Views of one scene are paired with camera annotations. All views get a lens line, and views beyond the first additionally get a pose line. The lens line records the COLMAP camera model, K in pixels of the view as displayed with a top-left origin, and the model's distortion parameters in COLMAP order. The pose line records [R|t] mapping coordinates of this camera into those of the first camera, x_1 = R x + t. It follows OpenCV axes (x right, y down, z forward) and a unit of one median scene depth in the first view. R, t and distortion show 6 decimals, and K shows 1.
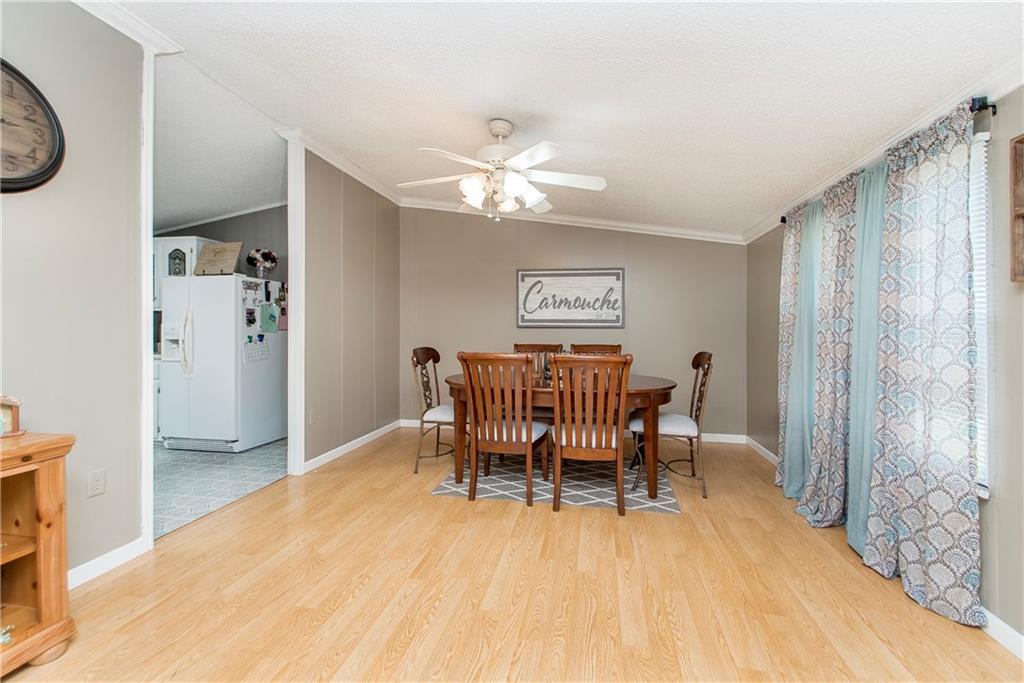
lens RADIAL K [[443.6, 0, 511.8], [0, 443.6, 341.2], [0, 0, 1]] dist [0.007962, -0.001267]
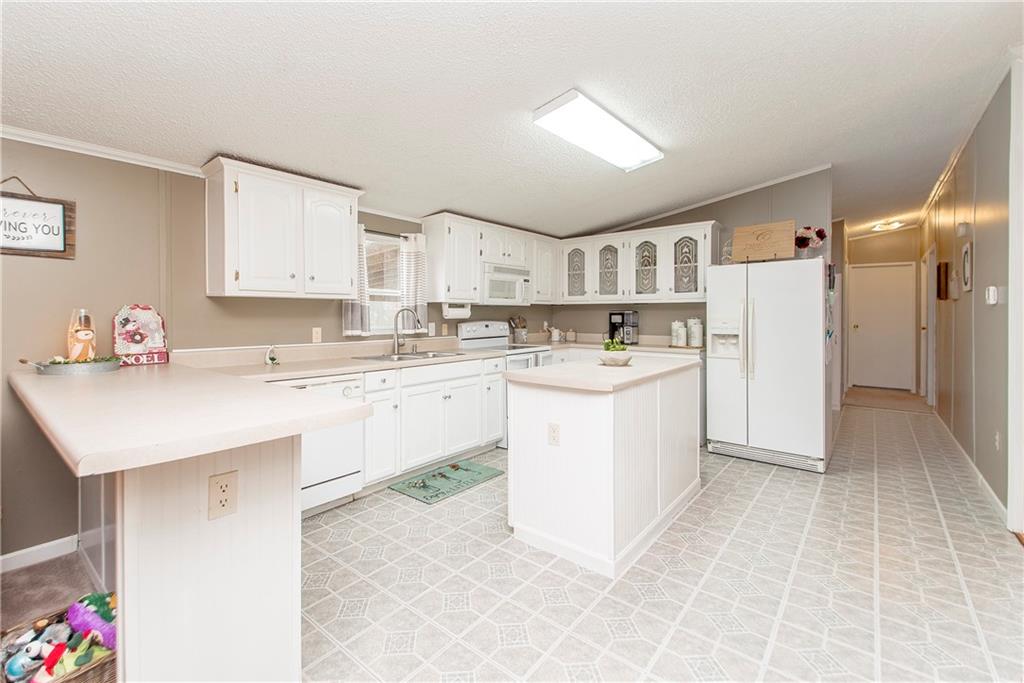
lens RADIAL K [[443.6, 0, 502.2], [0, 443.6, 317.8], [0, 0, 1]] dist [0.007962, -0.001267]
pose [[0.876224, 0.000413, -0.481903, -0.670373], [-0.001169, 0.999999, -0.001269, -0.032994], [0.481902, 0.001676, 0.876224, -0.015612]]
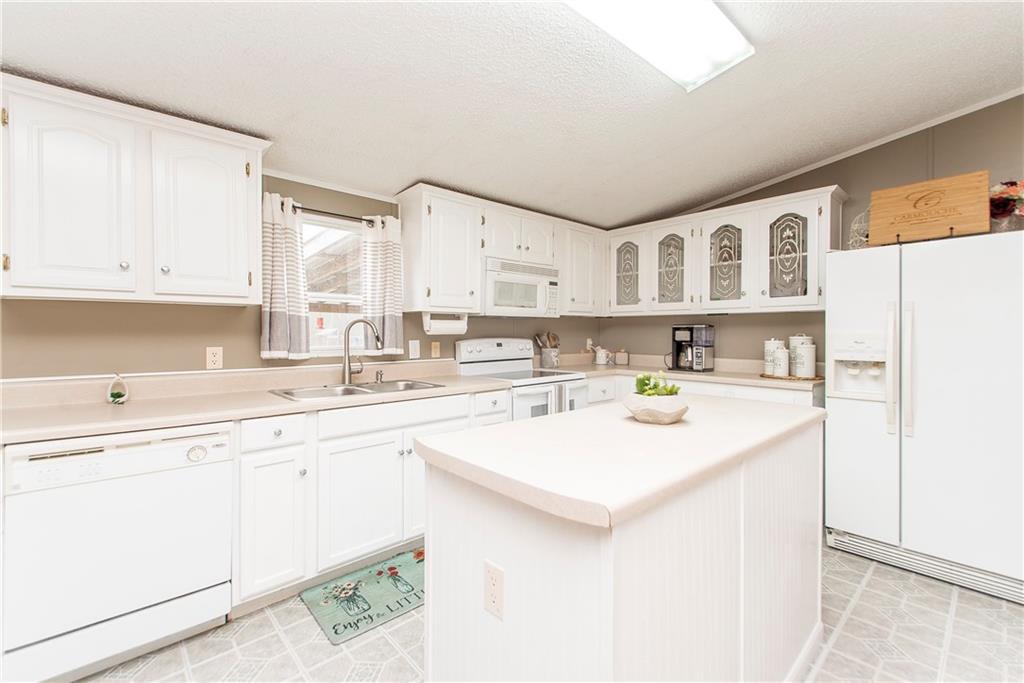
lens RADIAL K [[443.6, 0, 513.7], [0, 443.6, 337.2], [0, 0, 1]] dist [0.007962, -0.001267]
pose [[0.799271, 0.004289, -0.600956, -0.714647], [-0.002610, 0.999990, 0.003666, -0.031497], [0.600965, -0.001362, 0.799274, 0.259861]]
